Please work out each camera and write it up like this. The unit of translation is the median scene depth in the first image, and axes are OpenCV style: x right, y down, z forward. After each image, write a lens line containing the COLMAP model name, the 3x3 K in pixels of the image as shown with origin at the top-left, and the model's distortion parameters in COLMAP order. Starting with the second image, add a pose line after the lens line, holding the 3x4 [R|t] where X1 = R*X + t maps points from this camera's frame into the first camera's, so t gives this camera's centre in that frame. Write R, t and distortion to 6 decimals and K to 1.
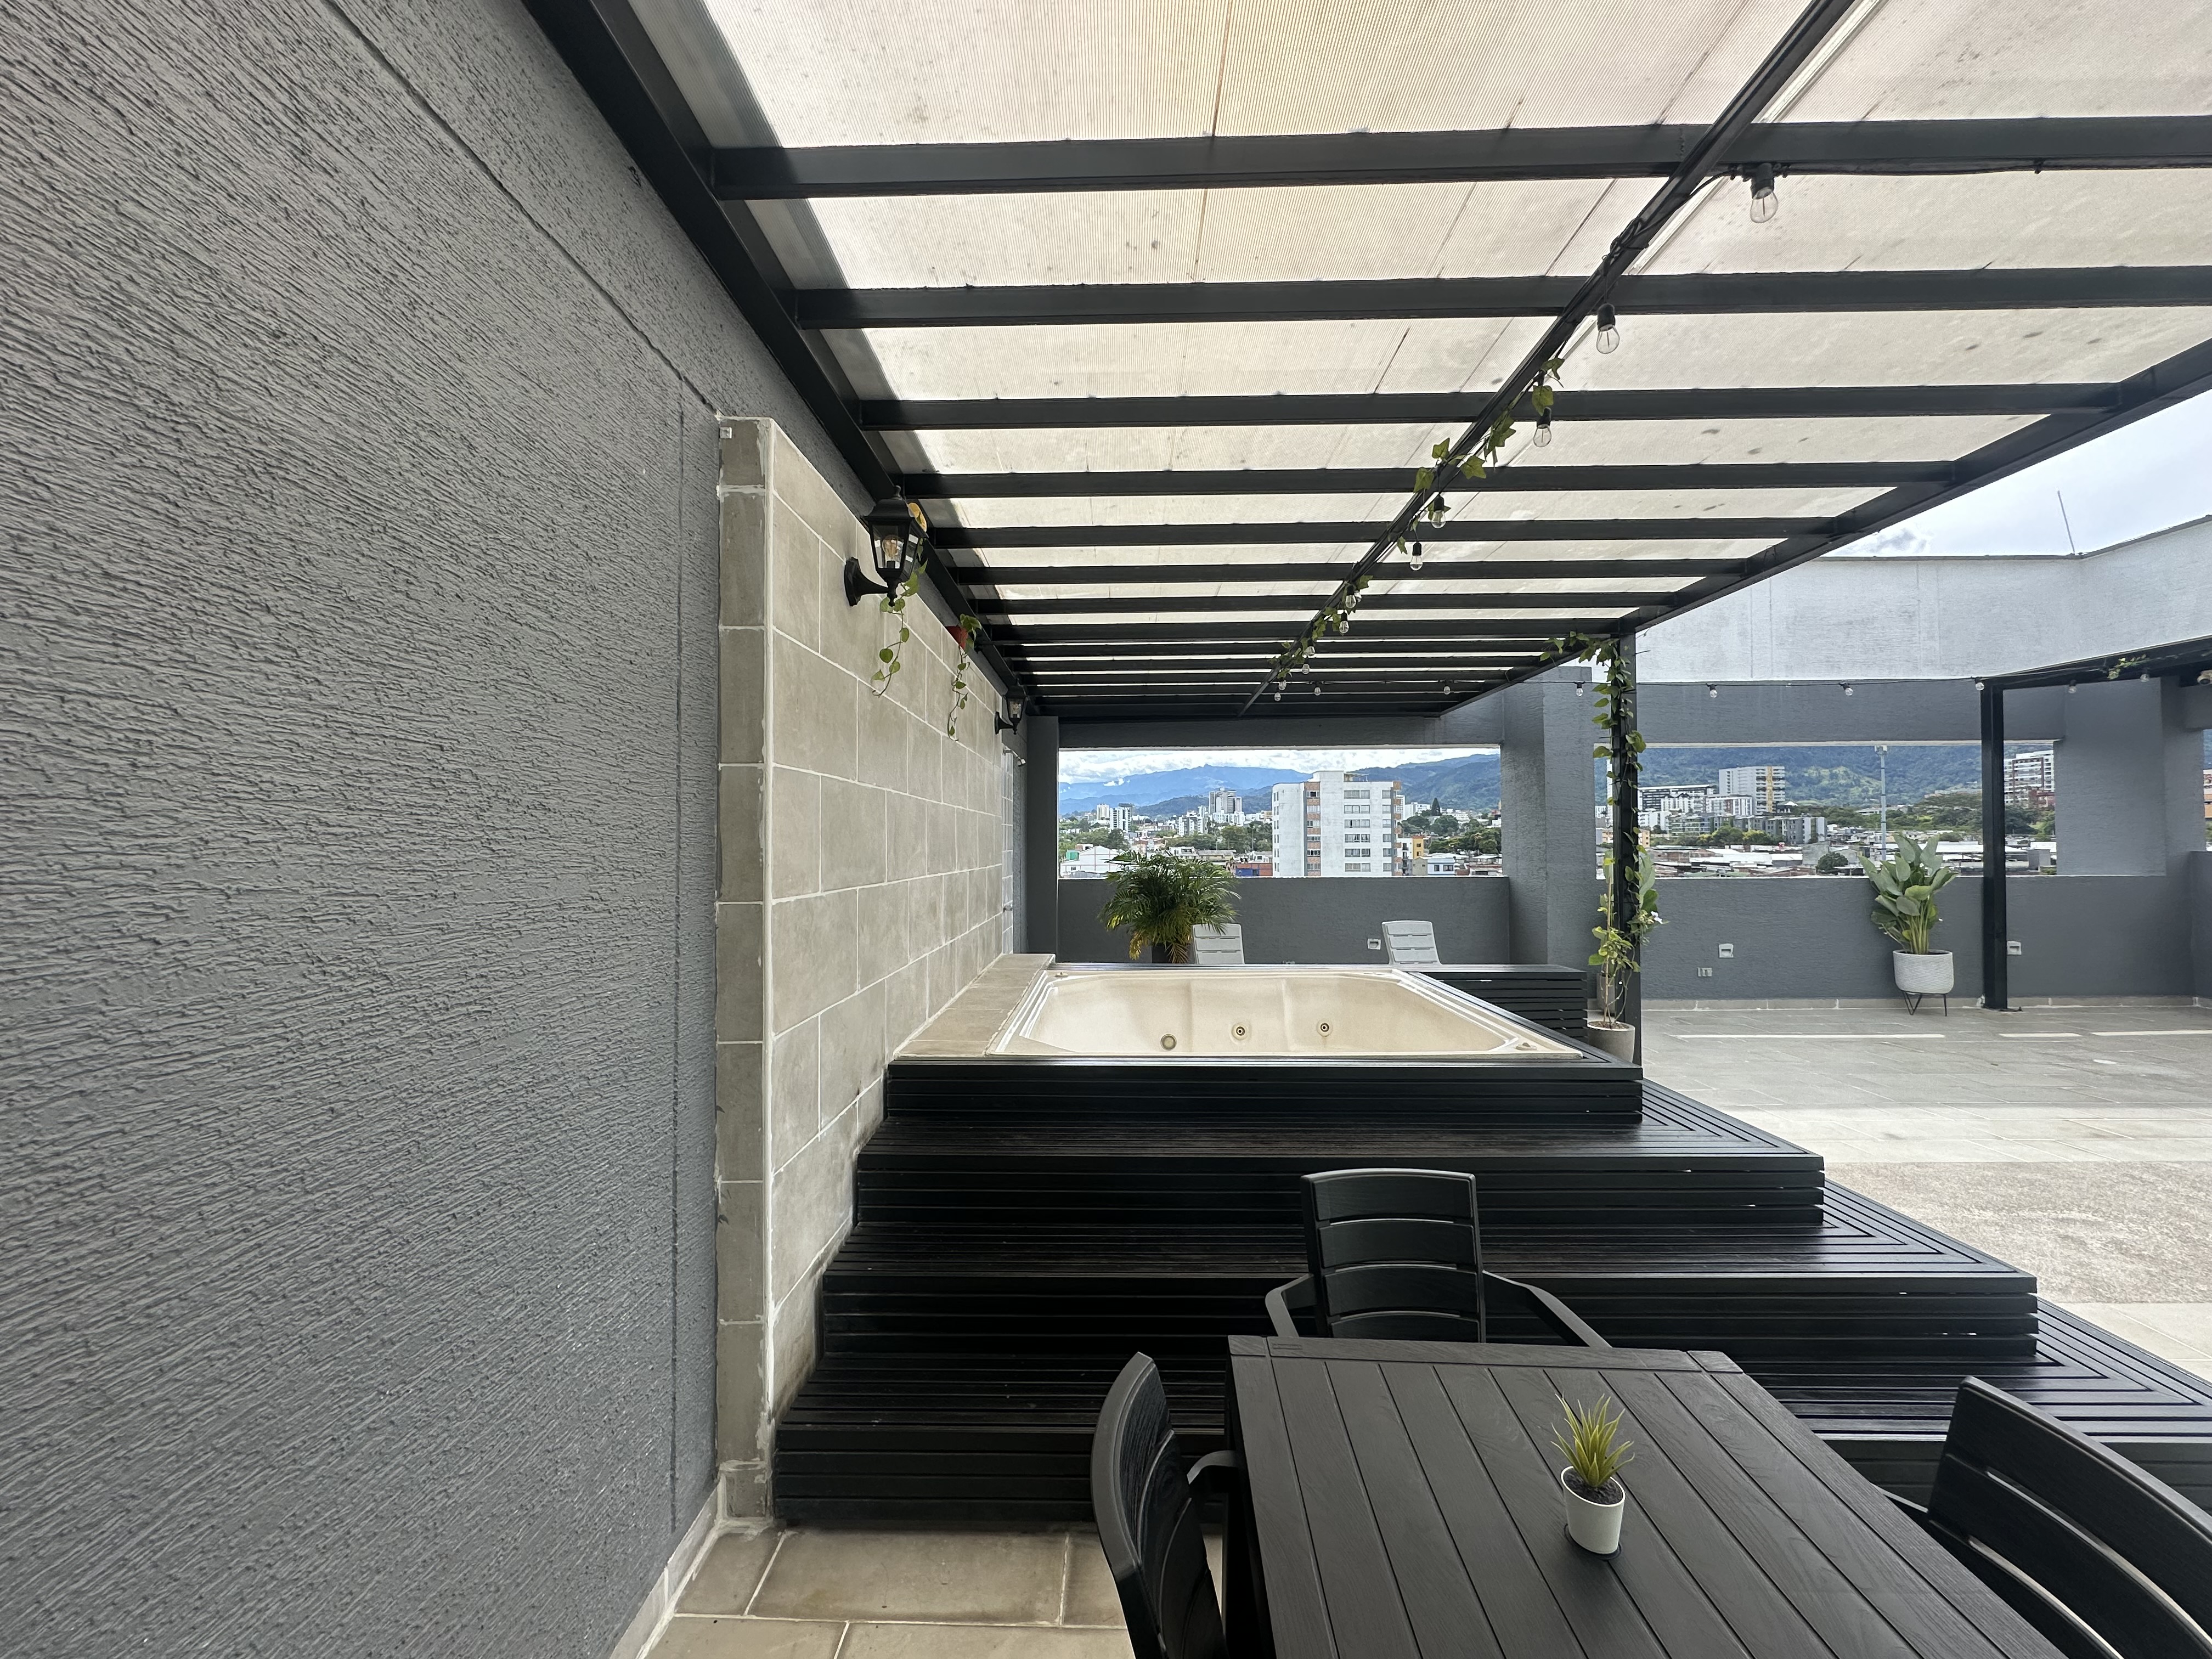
lens RADIAL K [[883.8, 0, 1105.4], [0, 883.8, 835.8], [0, 0, 1]] dist [-0.000984, 0.000910]
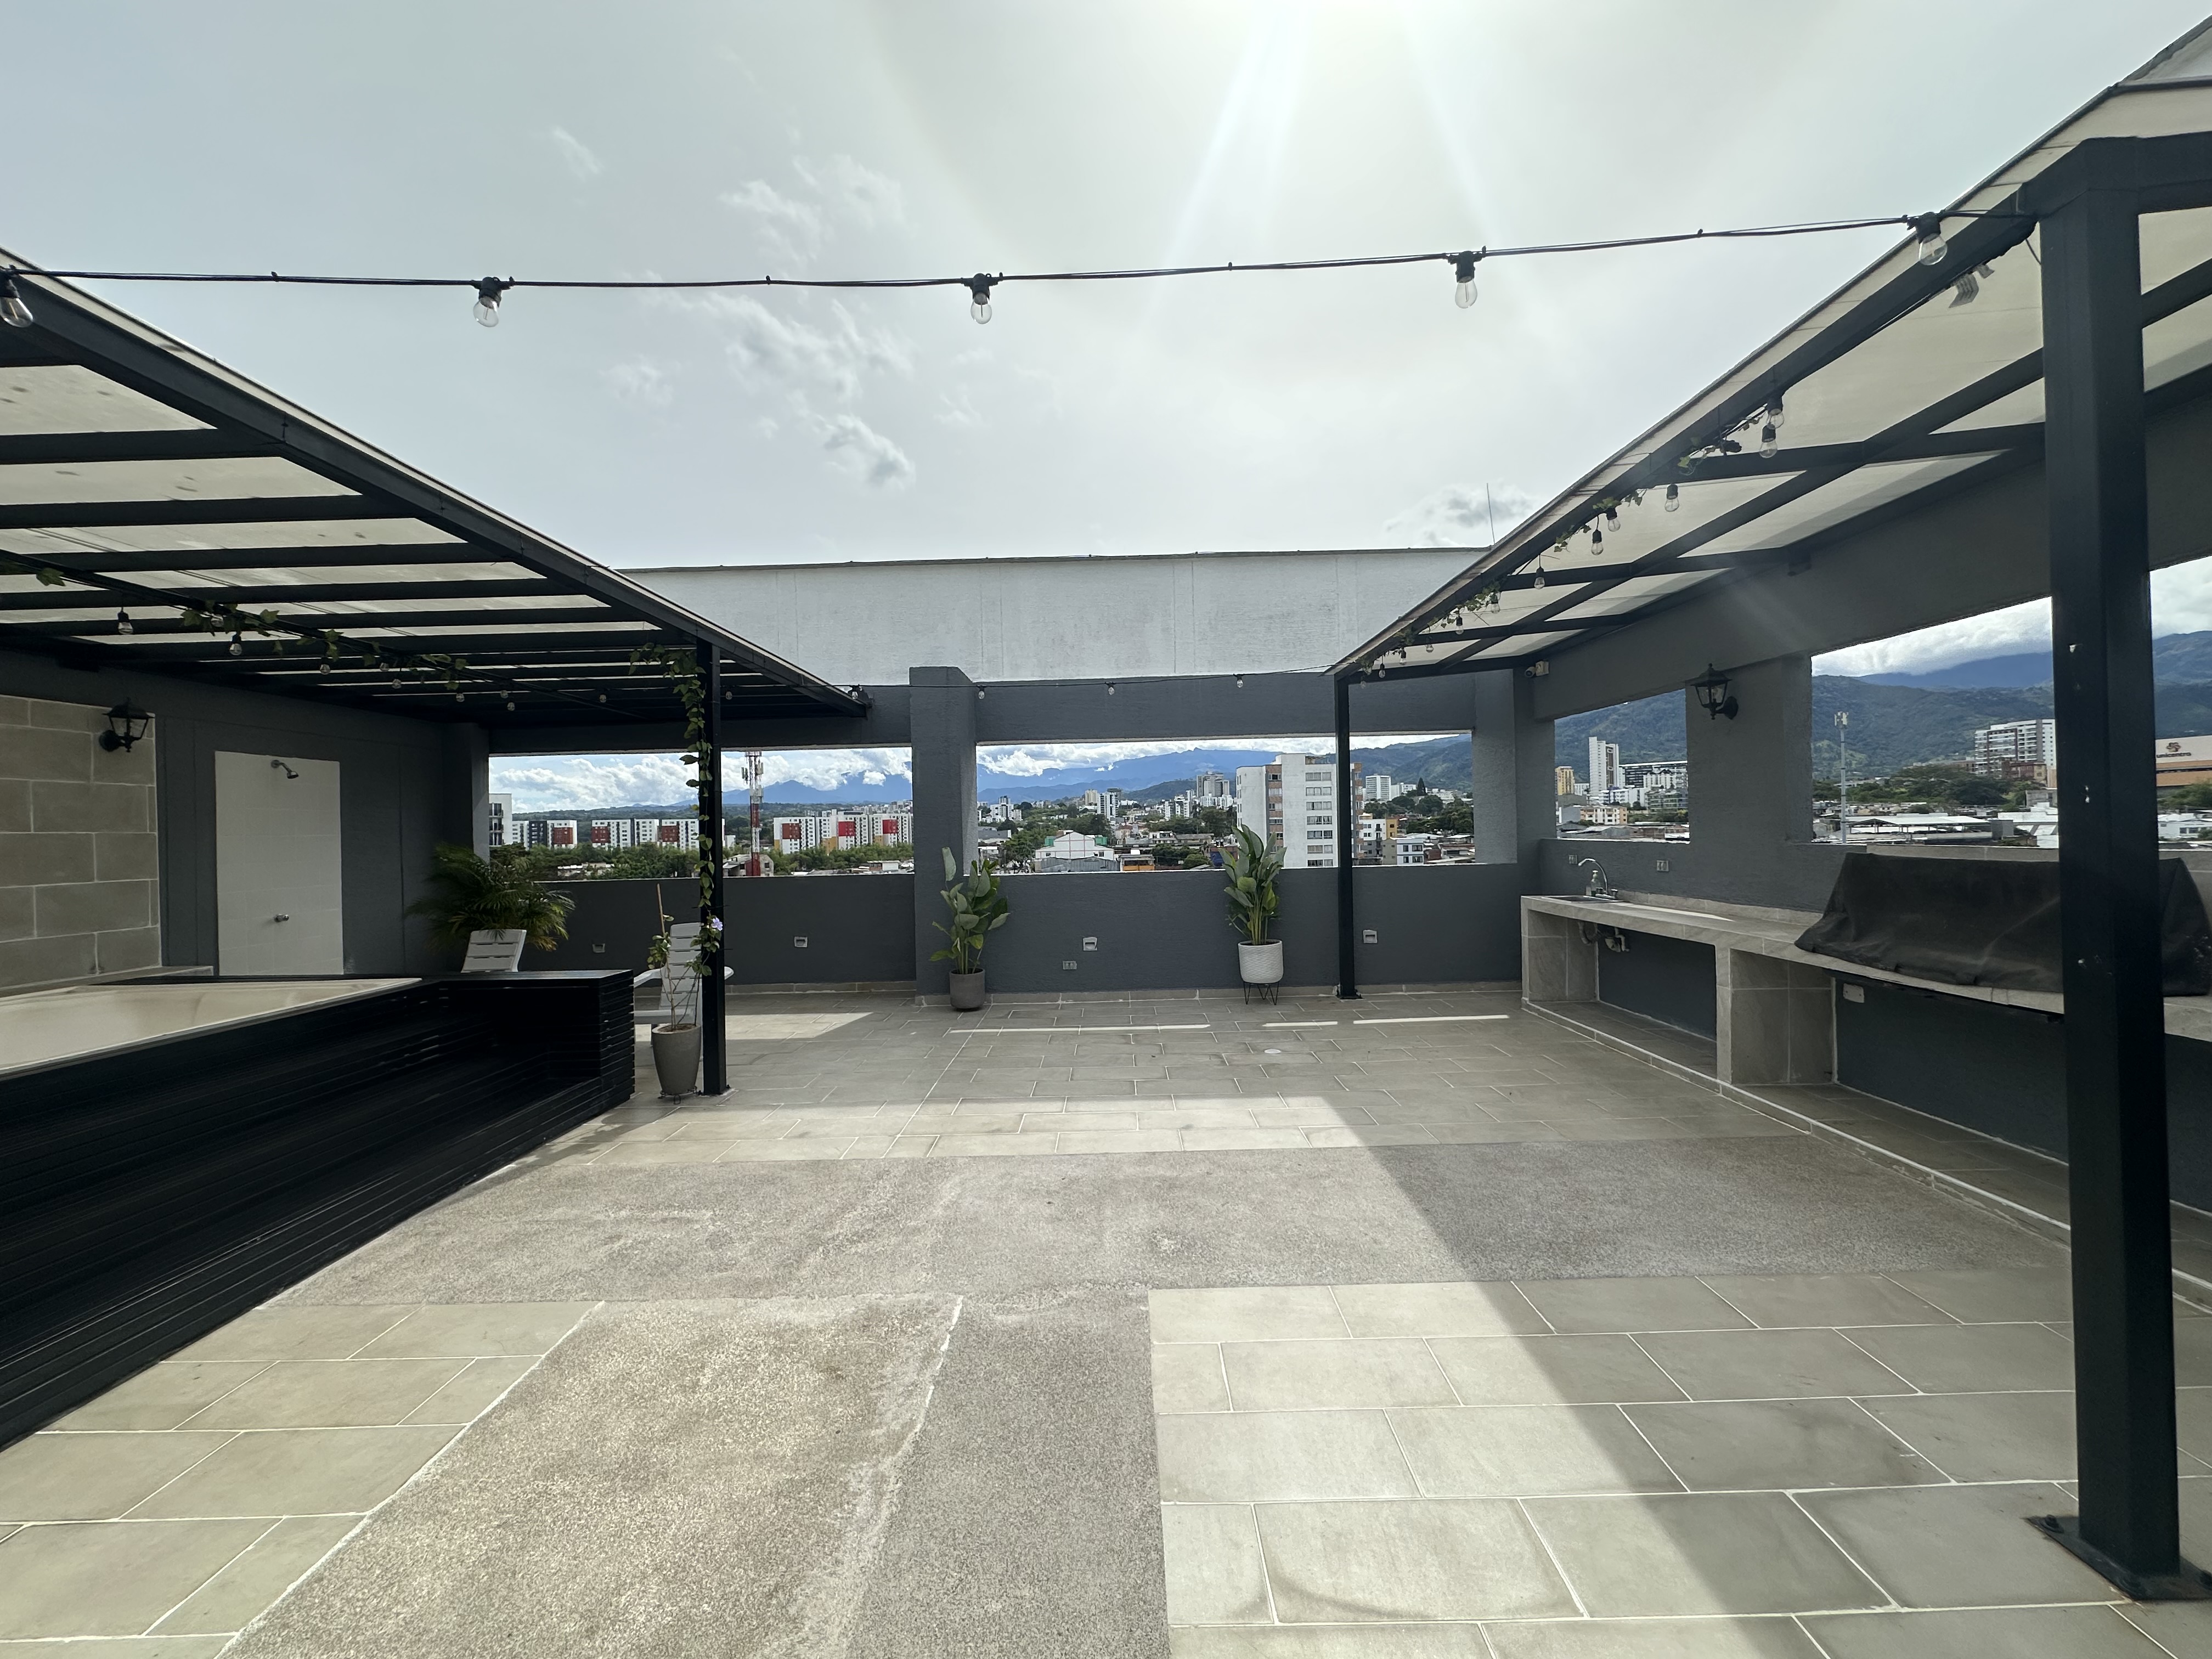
lens RADIAL K [[883.8, 0, 1106.5], [0, 883.8, 826.3], [0, 0, 1]] dist [-0.000984, 0.000910]
pose [[0.999849, -0.016683, 0.004815, 0.718806], [0.016654, 0.999843, 0.005984, -0.011190], [-0.004914, -0.005903, 0.999971, -0.016903]]
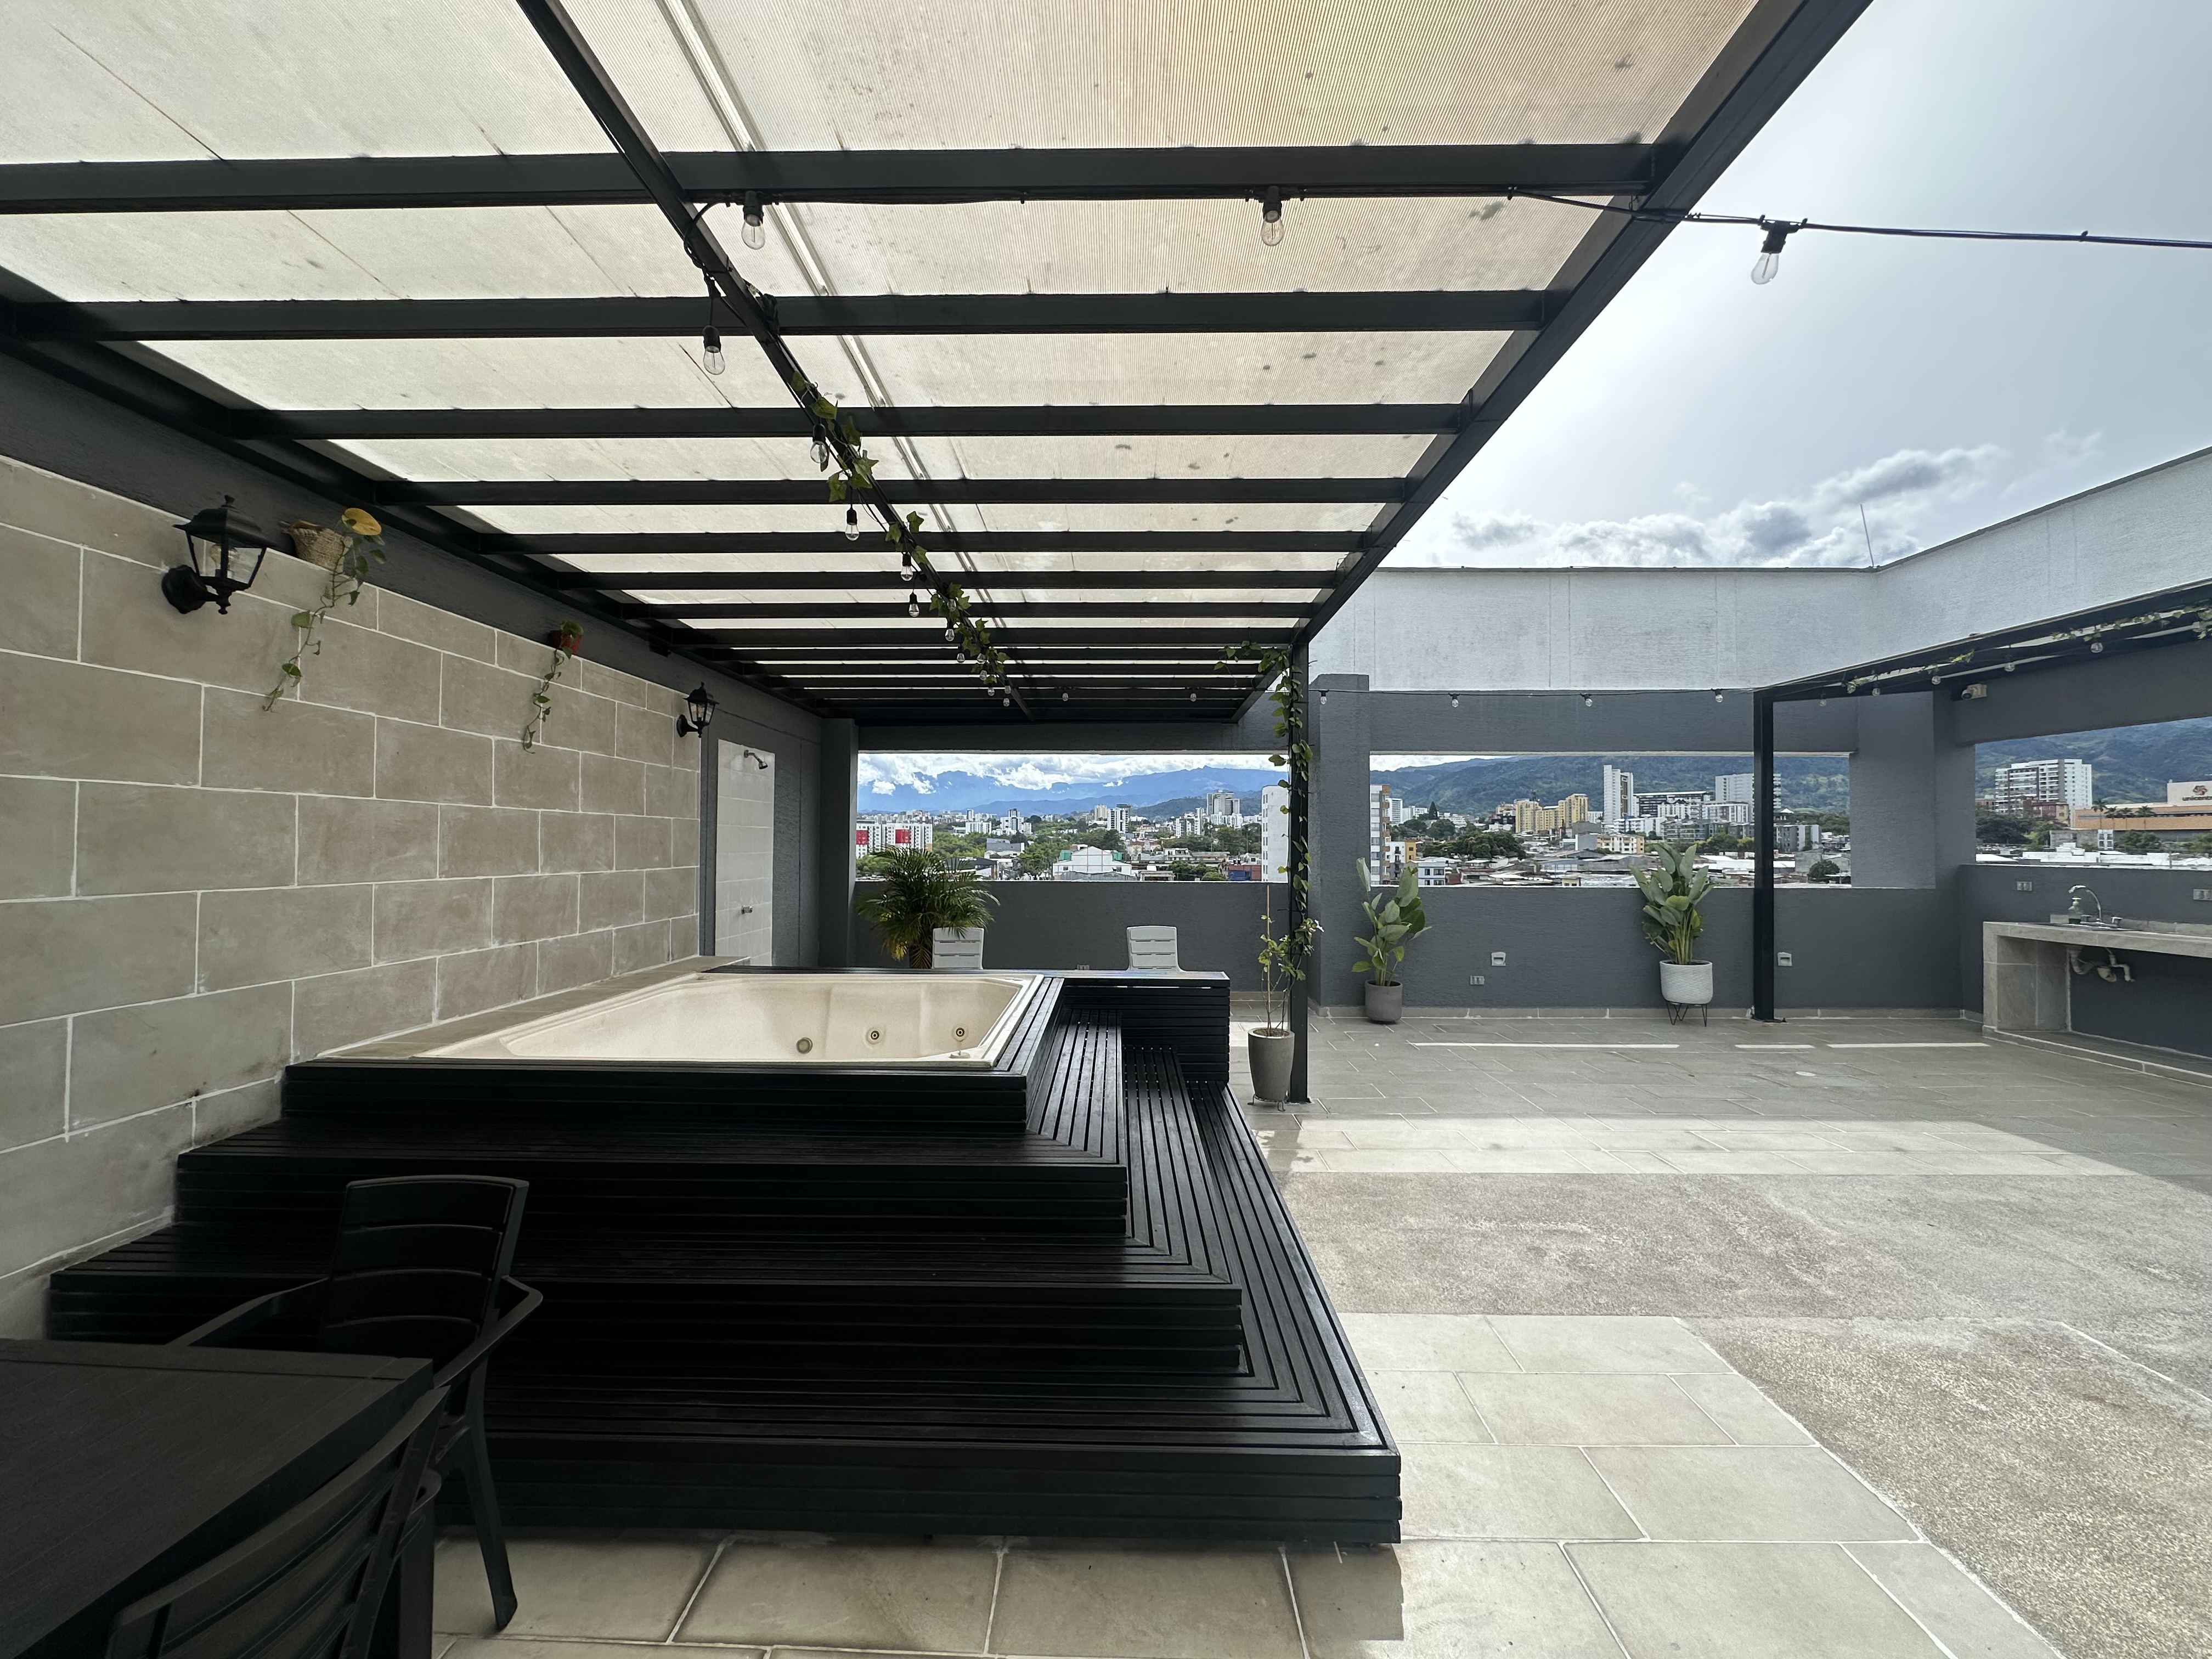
lens RADIAL K [[883.8, 0, 1106.2], [0, 883.8, 828.1], [0, 0, 1]] dist [-0.000984, 0.000910]
pose [[0.999953, 0.009738, -0.000052, 0.256367], [-0.009738, 0.999907, -0.009521, -0.004314], [-0.000041, 0.009521, 0.999955, -0.003897]]
